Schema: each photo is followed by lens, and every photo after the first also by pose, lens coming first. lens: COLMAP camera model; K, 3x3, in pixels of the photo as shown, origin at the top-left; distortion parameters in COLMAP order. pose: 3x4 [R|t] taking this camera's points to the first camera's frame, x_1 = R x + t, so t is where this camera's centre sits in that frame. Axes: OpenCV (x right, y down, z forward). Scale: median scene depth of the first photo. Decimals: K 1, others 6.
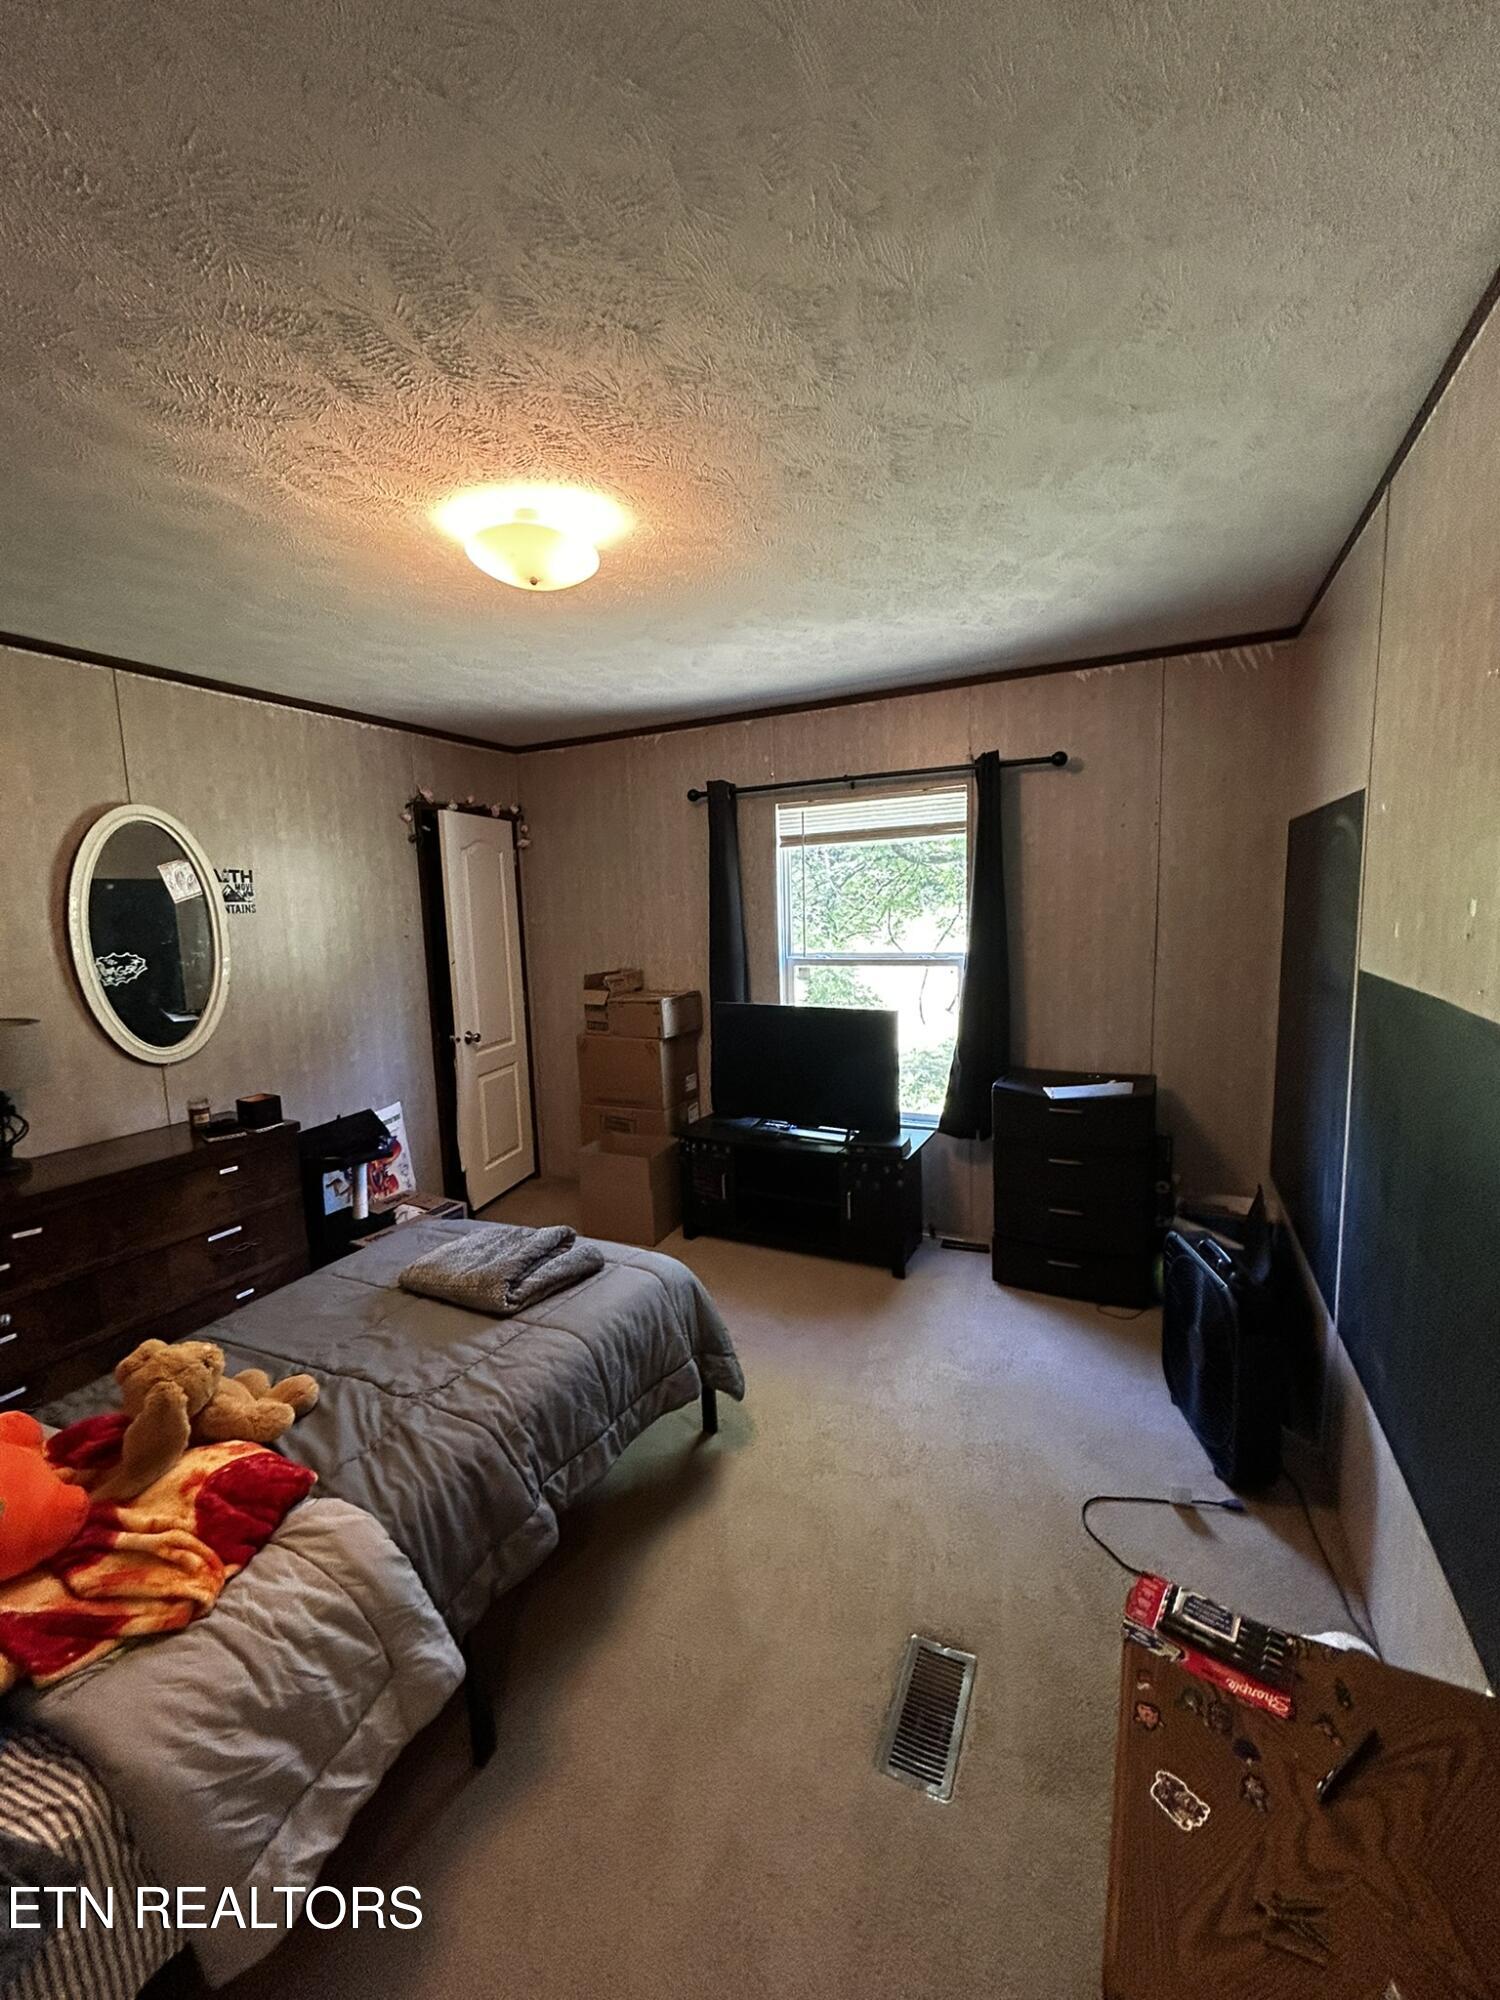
lens RADIAL K [[802.1, 0, 752.9], [0, 802.1, 1000.4], [0, 0, 1]] dist [-0.002212, 0.000558]
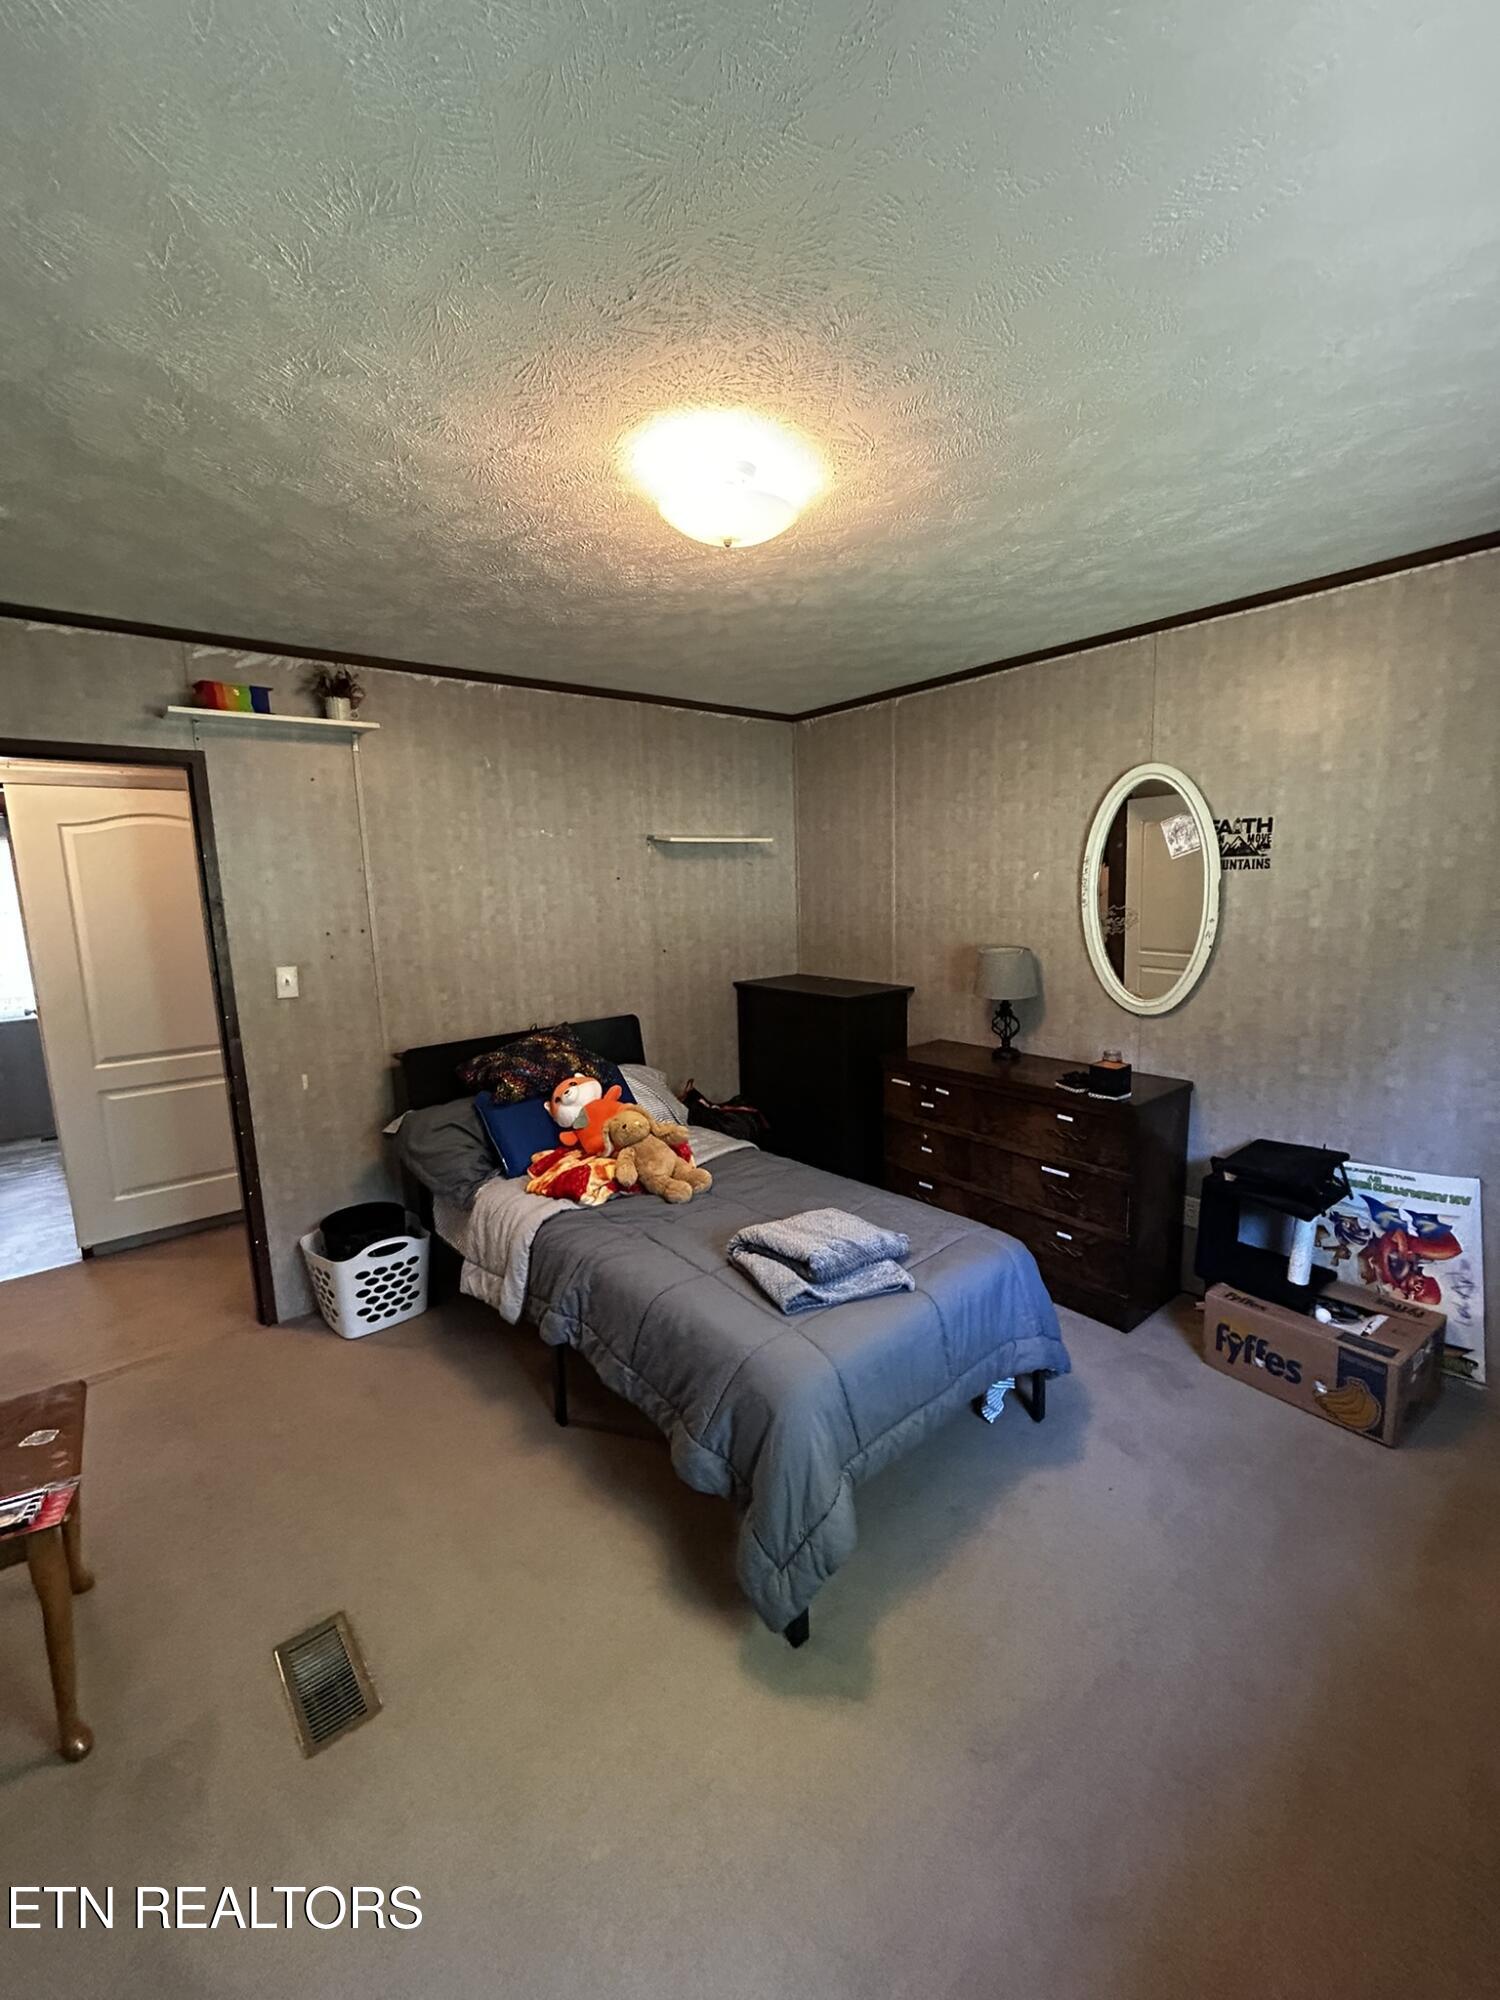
lens RADIAL K [[802.1, 0, 752.9], [0, 802.1, 1000.4], [0, 0, 1]] dist [-0.002212, 0.000558]
pose [[-0.422604, 0.181296, -0.887996, 0.378082], [-0.064095, 0.971357, 0.228819, -0.135688], [0.904045, 0.153616, -0.398879, 0.888021]]
